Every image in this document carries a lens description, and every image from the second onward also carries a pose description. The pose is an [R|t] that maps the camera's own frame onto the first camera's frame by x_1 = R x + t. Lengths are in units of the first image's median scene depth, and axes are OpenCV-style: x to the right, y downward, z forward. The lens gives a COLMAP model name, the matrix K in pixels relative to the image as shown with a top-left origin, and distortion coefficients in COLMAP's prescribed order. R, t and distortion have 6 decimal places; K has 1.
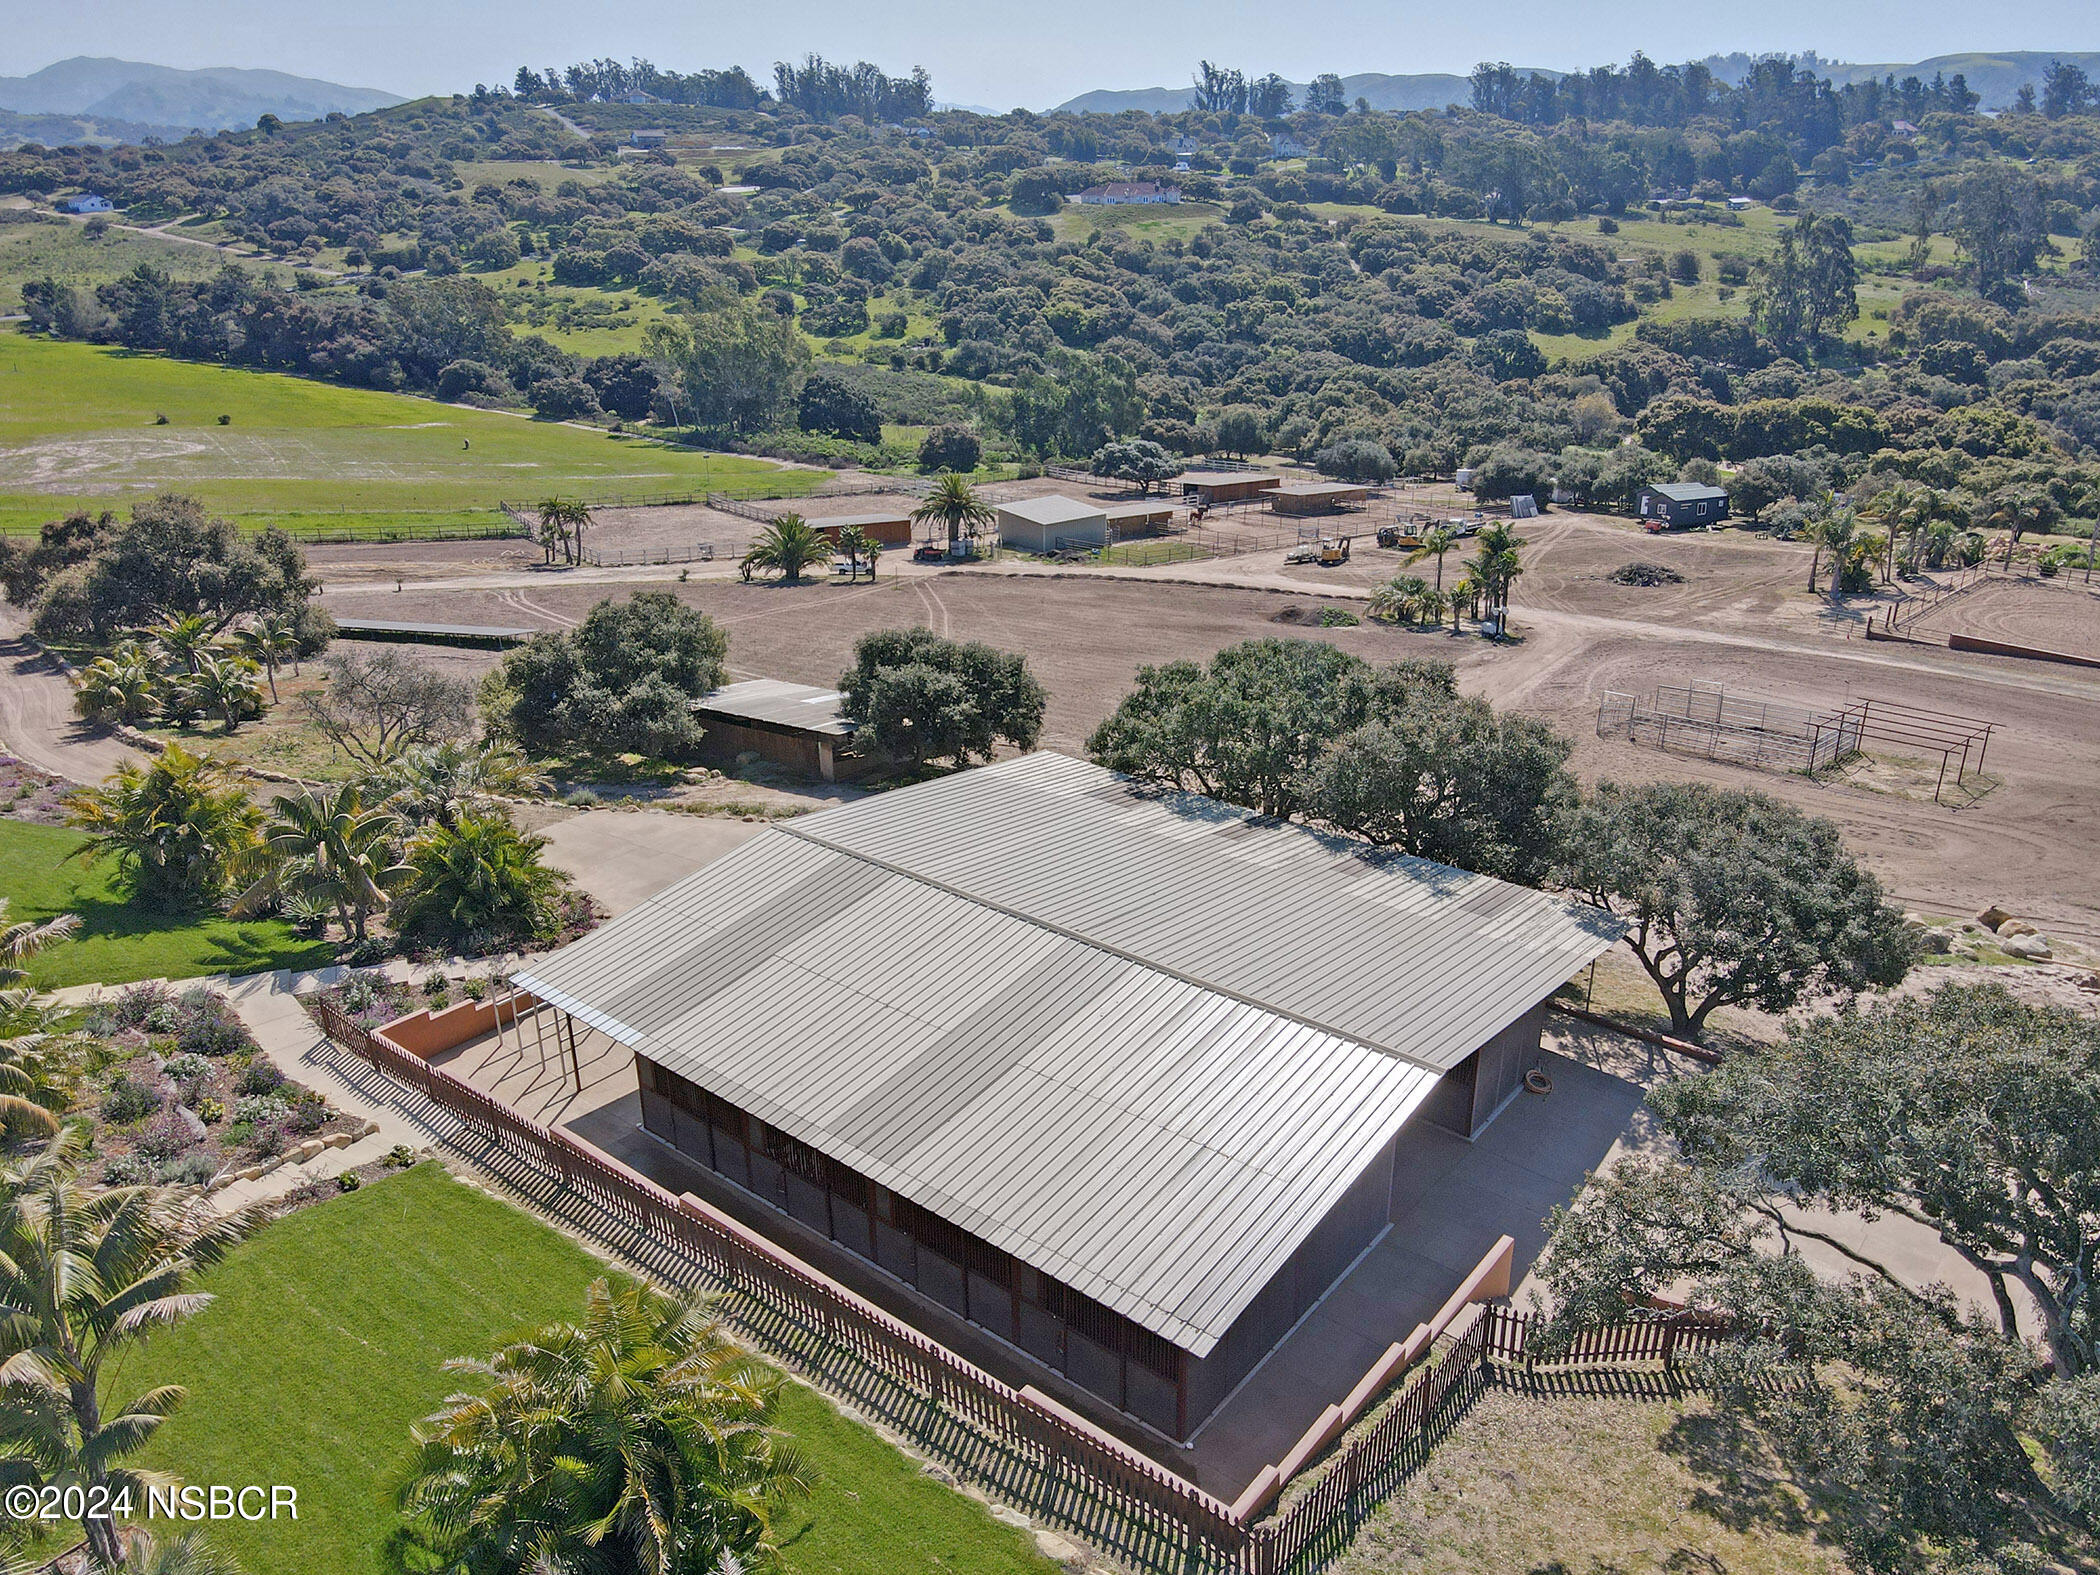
lens RADIAL K [[1547.8, 0, 1052.9], [0, 1547.8, 790.4], [0, 0, 1]] dist [0.024106, -0.007516]
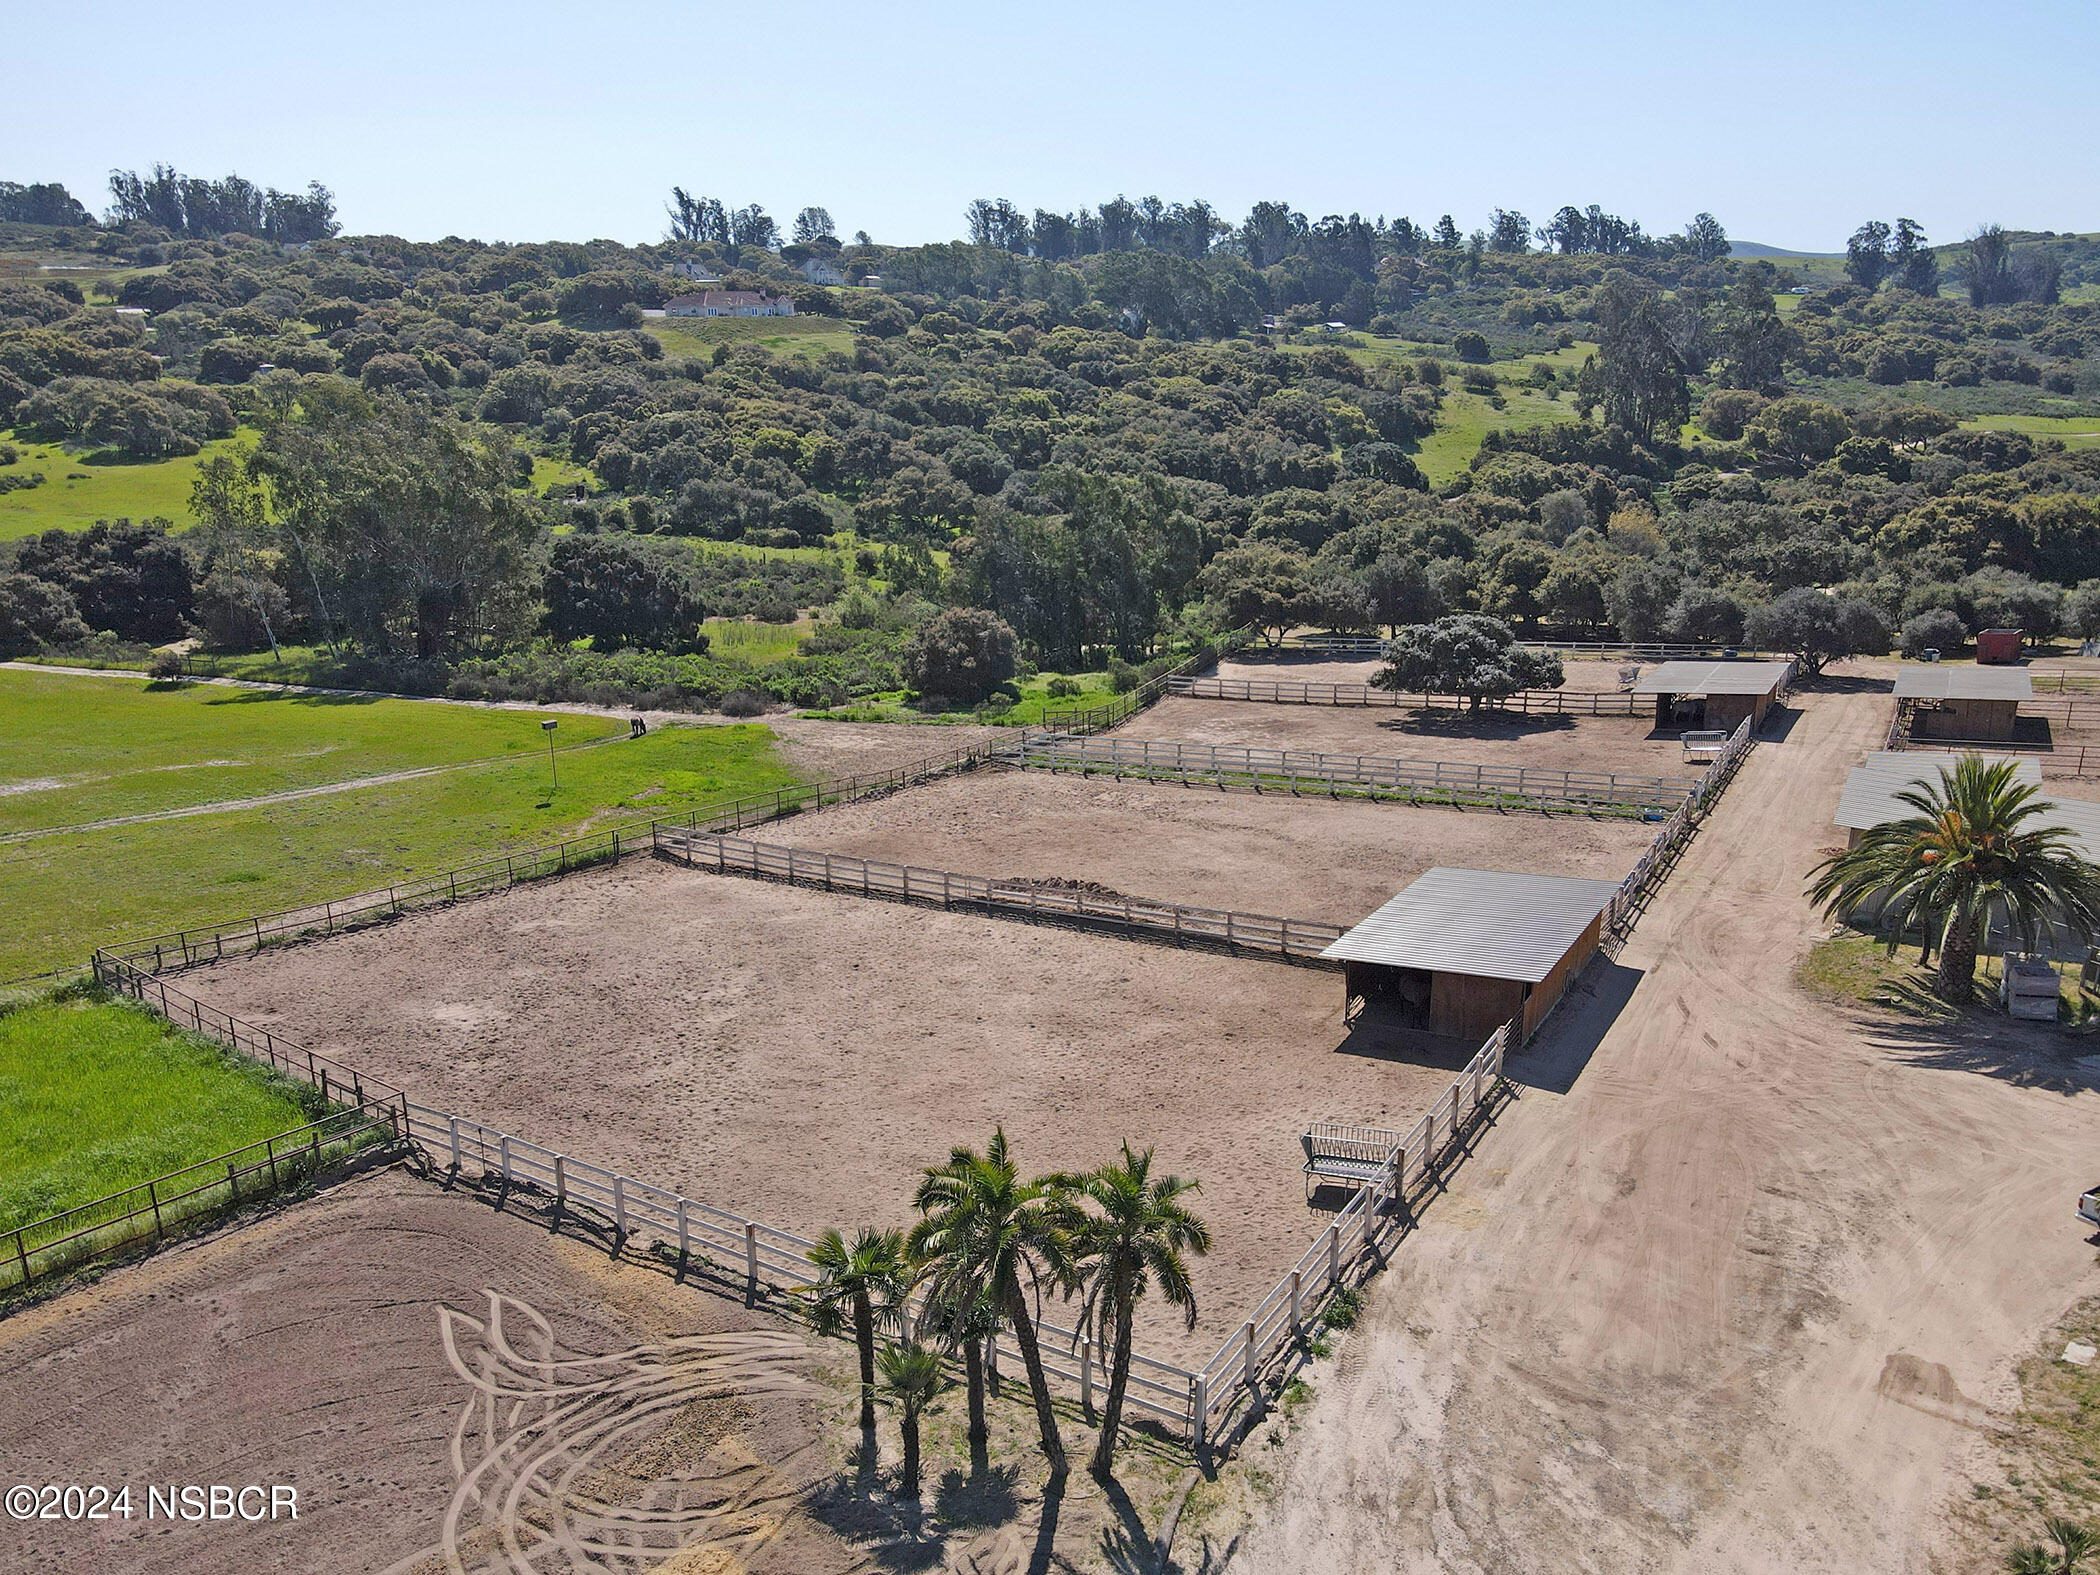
lens RADIAL K [[1547.8, 0, 1052.9], [0, 1547.8, 790.4], [0, 0, 1]] dist [0.024106, -0.007516]
pose [[0.922210, -0.113579, 0.369633, -0.135387], [0.149846, 0.986169, -0.070829, -0.078493], [-0.356476, 0.120707, 0.926474, 0.299955]]
